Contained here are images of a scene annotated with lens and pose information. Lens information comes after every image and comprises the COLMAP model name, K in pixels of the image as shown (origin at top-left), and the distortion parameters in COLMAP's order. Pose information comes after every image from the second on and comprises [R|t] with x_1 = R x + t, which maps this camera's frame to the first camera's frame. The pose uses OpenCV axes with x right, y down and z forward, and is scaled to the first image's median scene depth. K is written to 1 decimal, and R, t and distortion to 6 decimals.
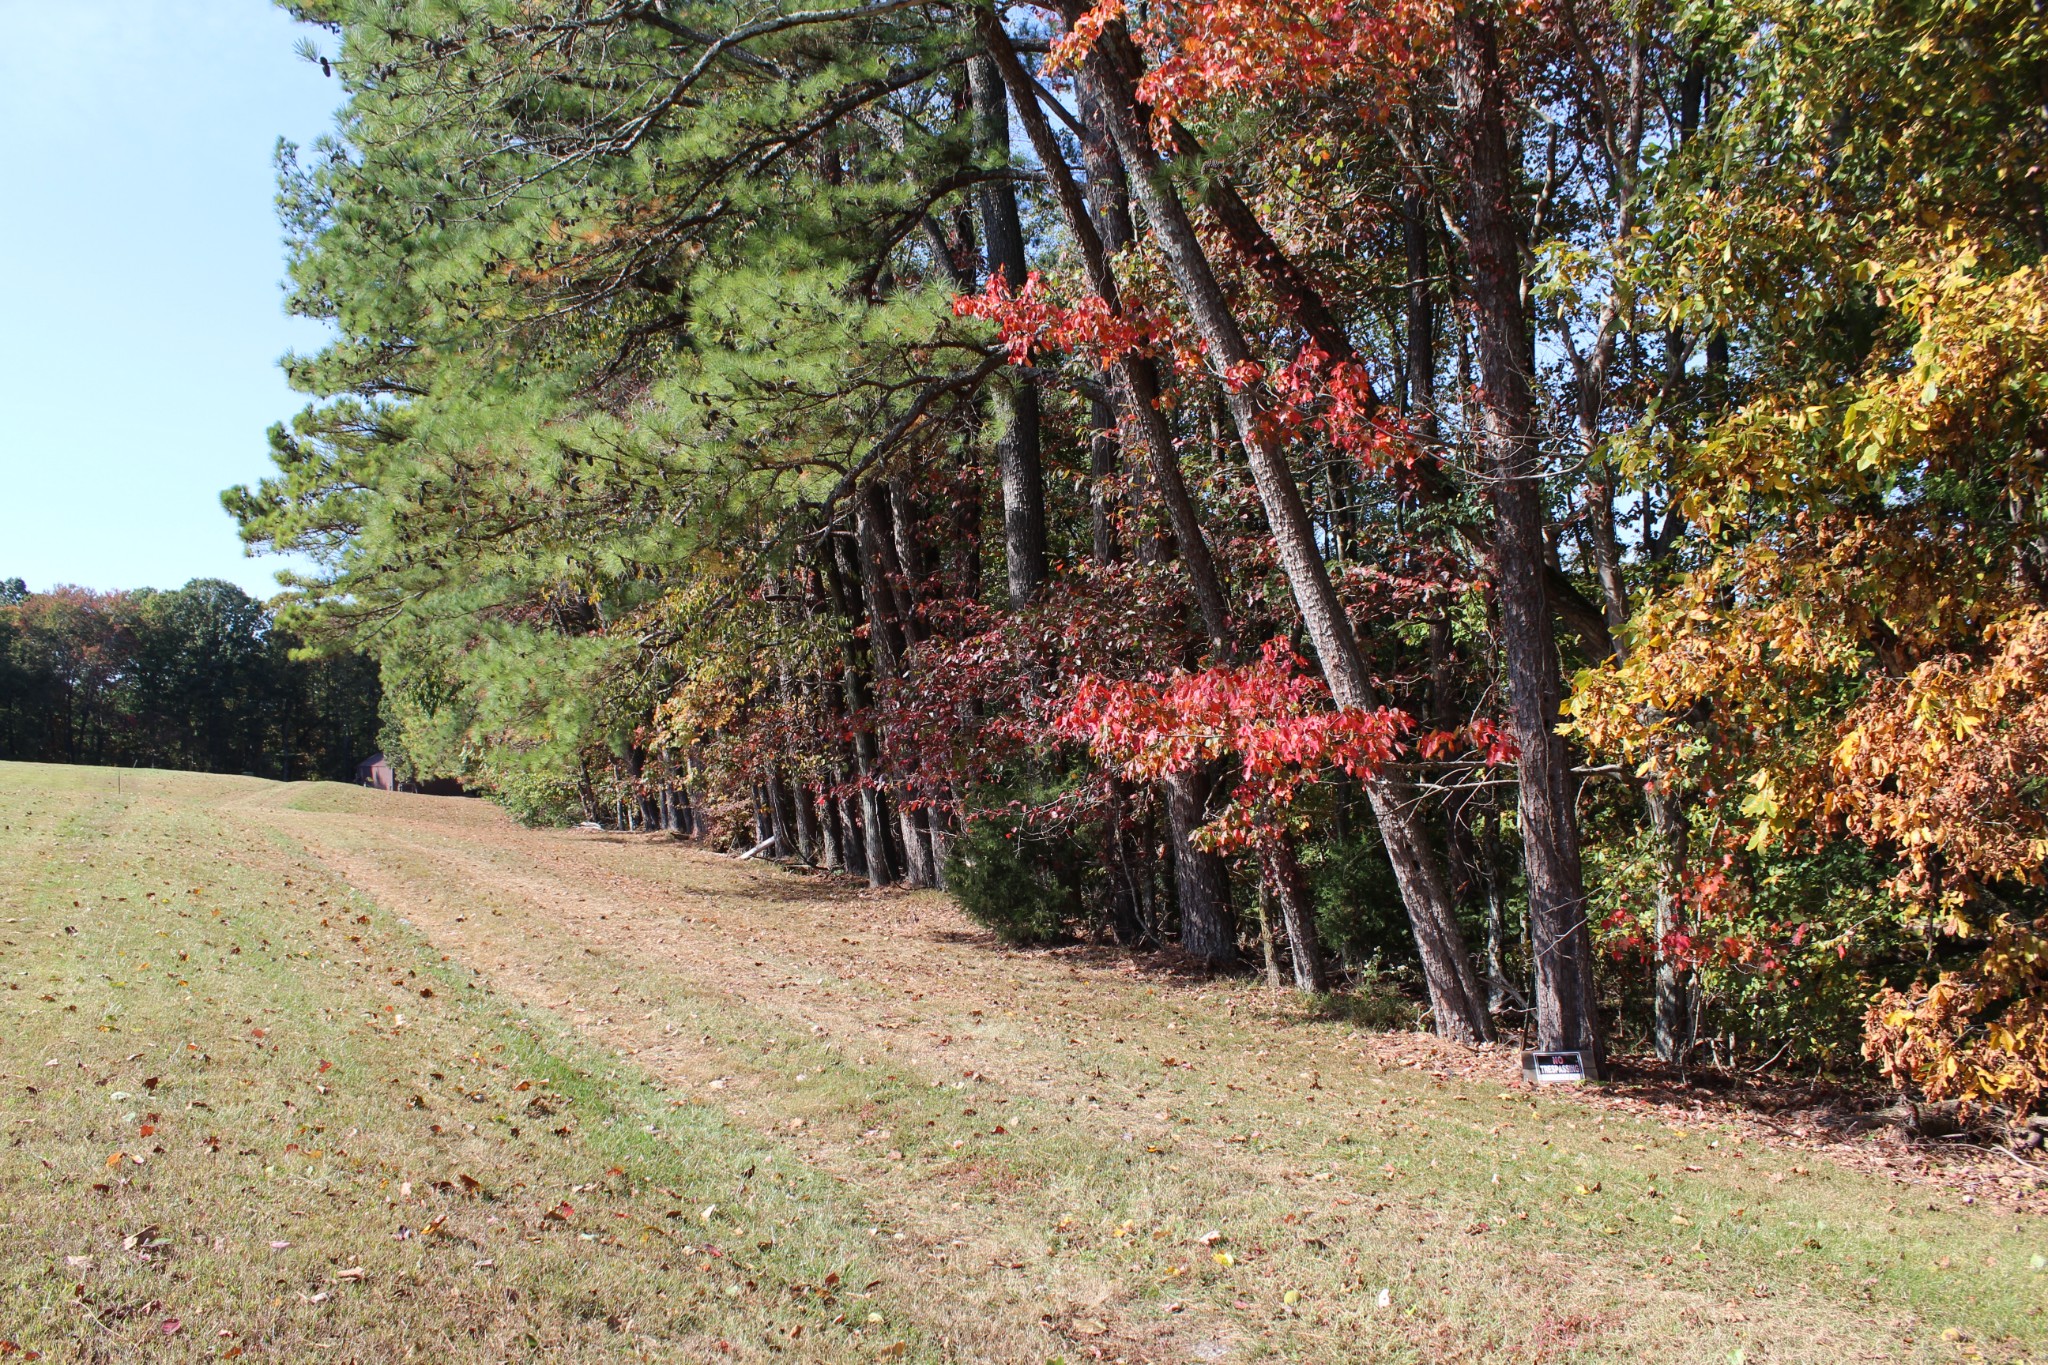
lens RADIAL K [[1711.2, 0, 1023.8], [0, 1711.2, 711.8], [0, 0, 1]] dist [-0.158586, 0.138823]
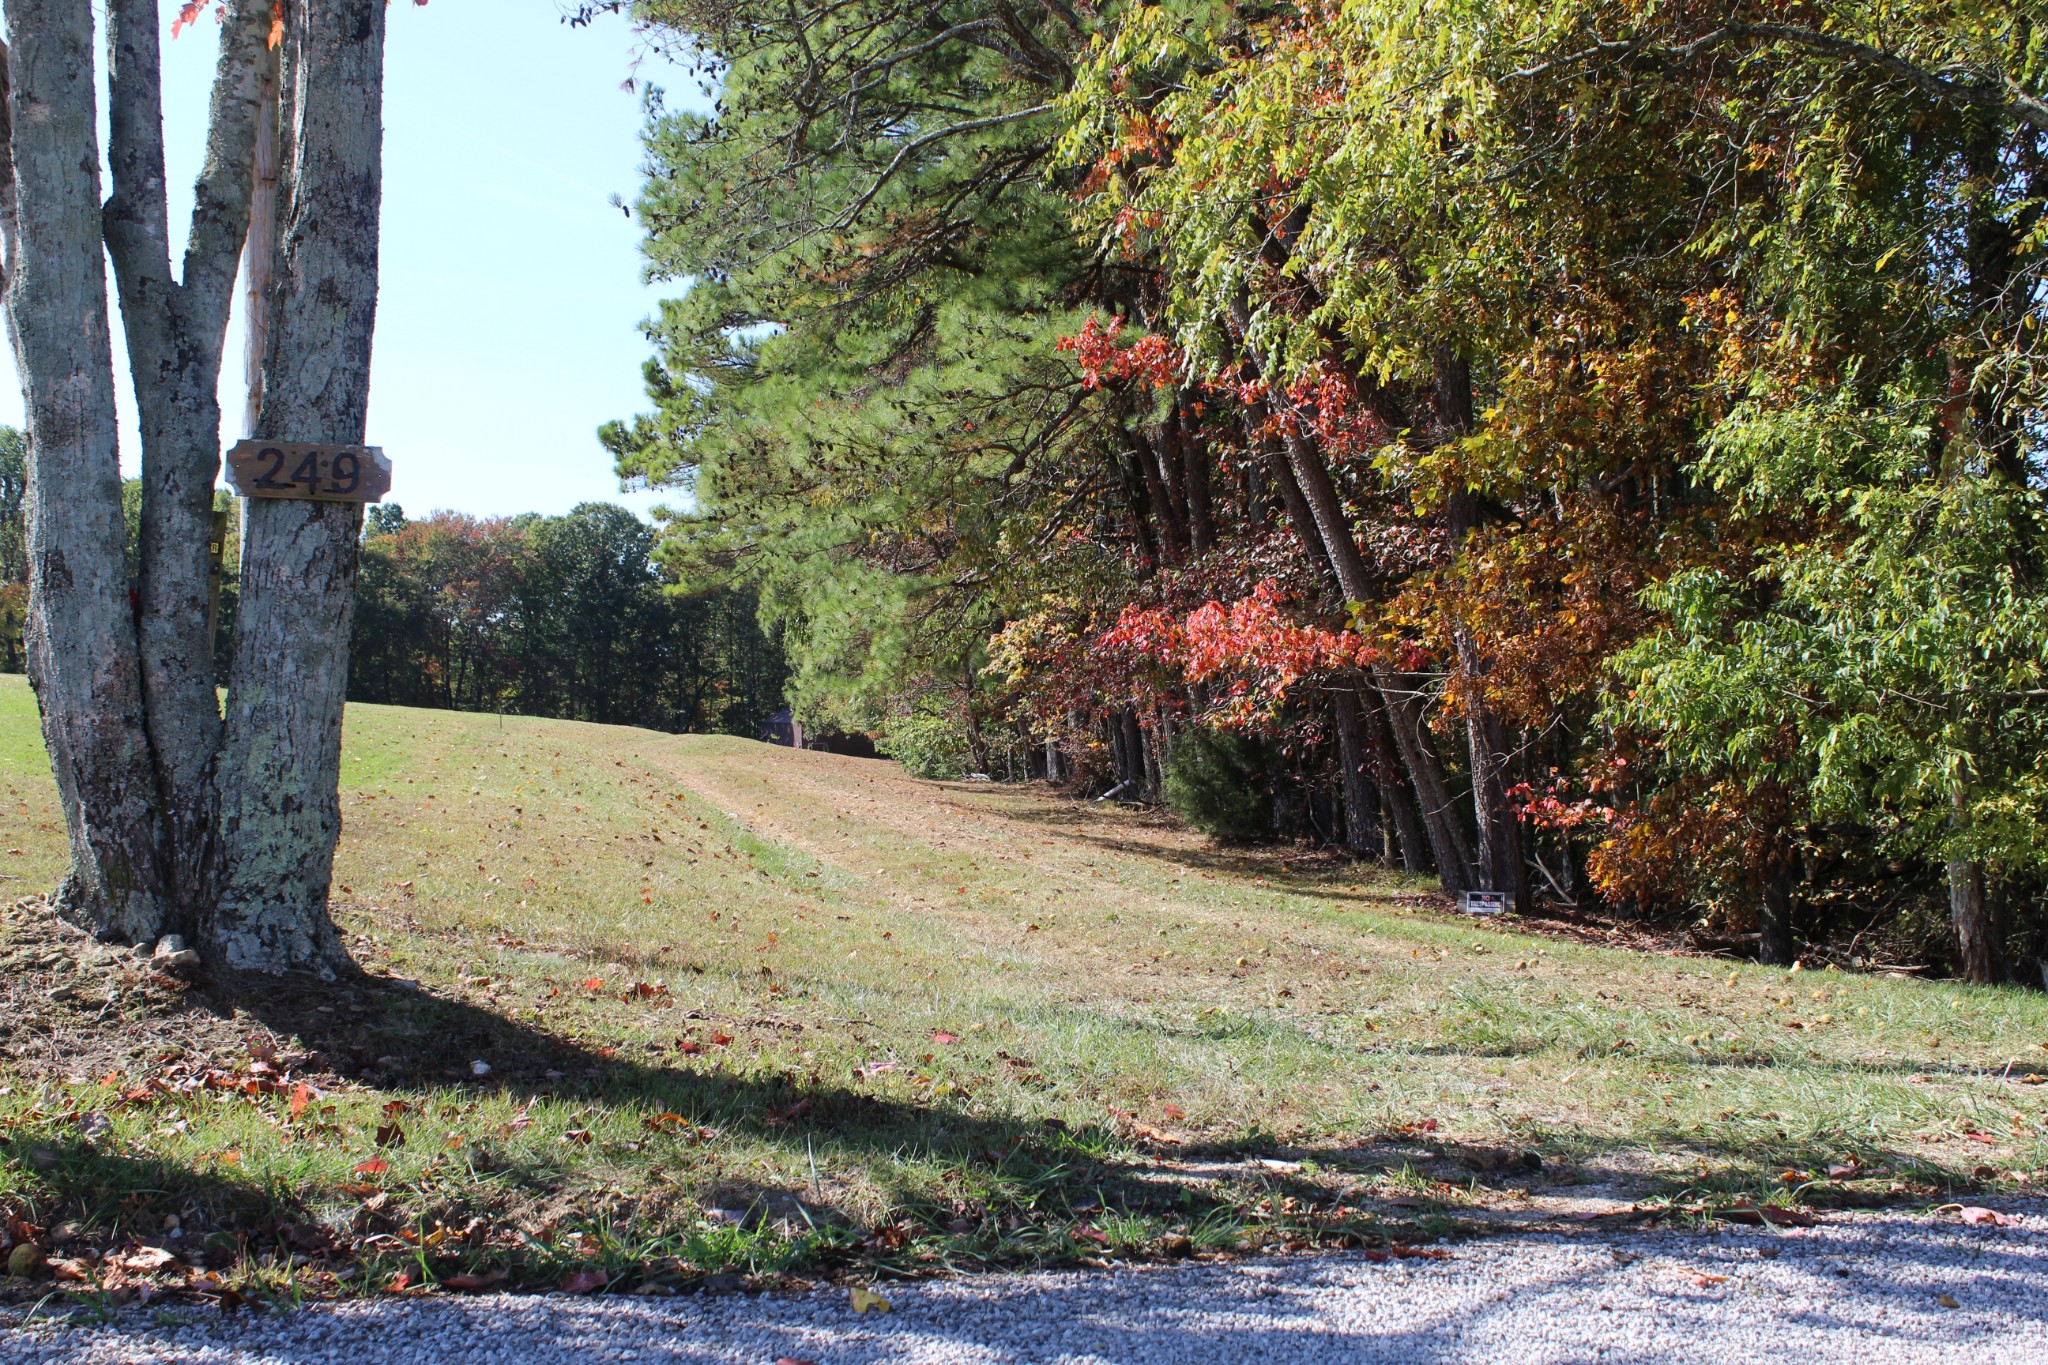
lens RADIAL K [[2203.0, 0, 1028.5], [0, 2203.0, 737.4], [0, 0, 1]] dist [-0.095106, 0.012930]
pose [[0.965158, 0.020537, -0.260861, 0.116005], [-0.012418, 0.999387, 0.032735, 0.007900], [0.261374, -0.028355, 0.964821, -0.214610]]
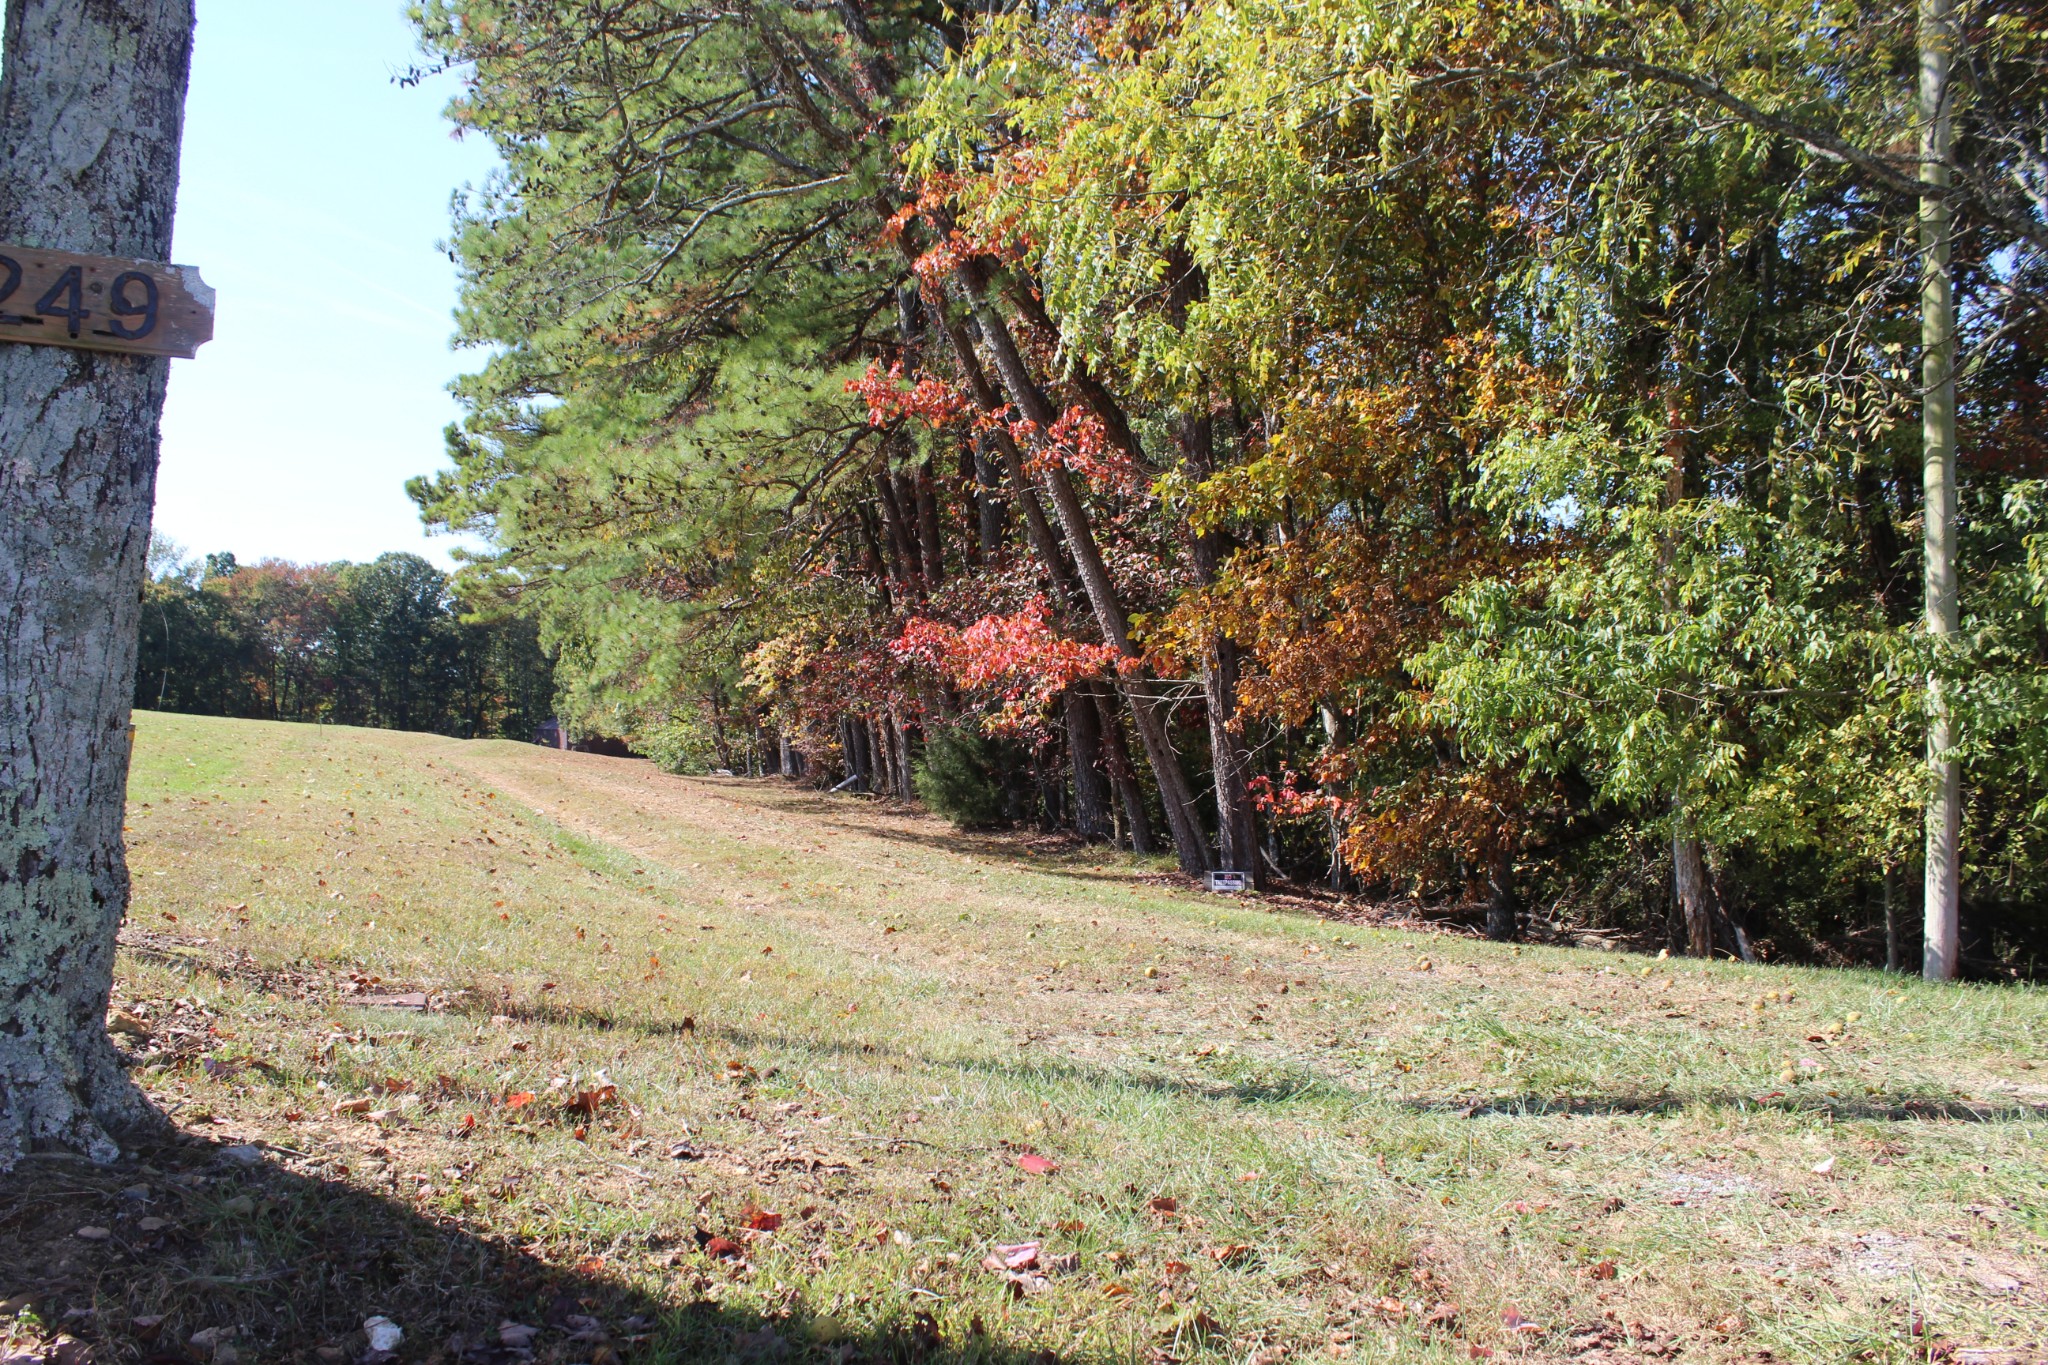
lens RADIAL K [[1711.2, 0, 1023.8], [0, 1711.2, 711.8], [0, 0, 1]] dist [-0.158586, 0.138823]
pose [[0.994918, 0.010235, -0.100165, 0.079176], [-0.008740, 0.999844, 0.015354, 0.010216], [0.100307, -0.014400, 0.994852, -0.153324]]
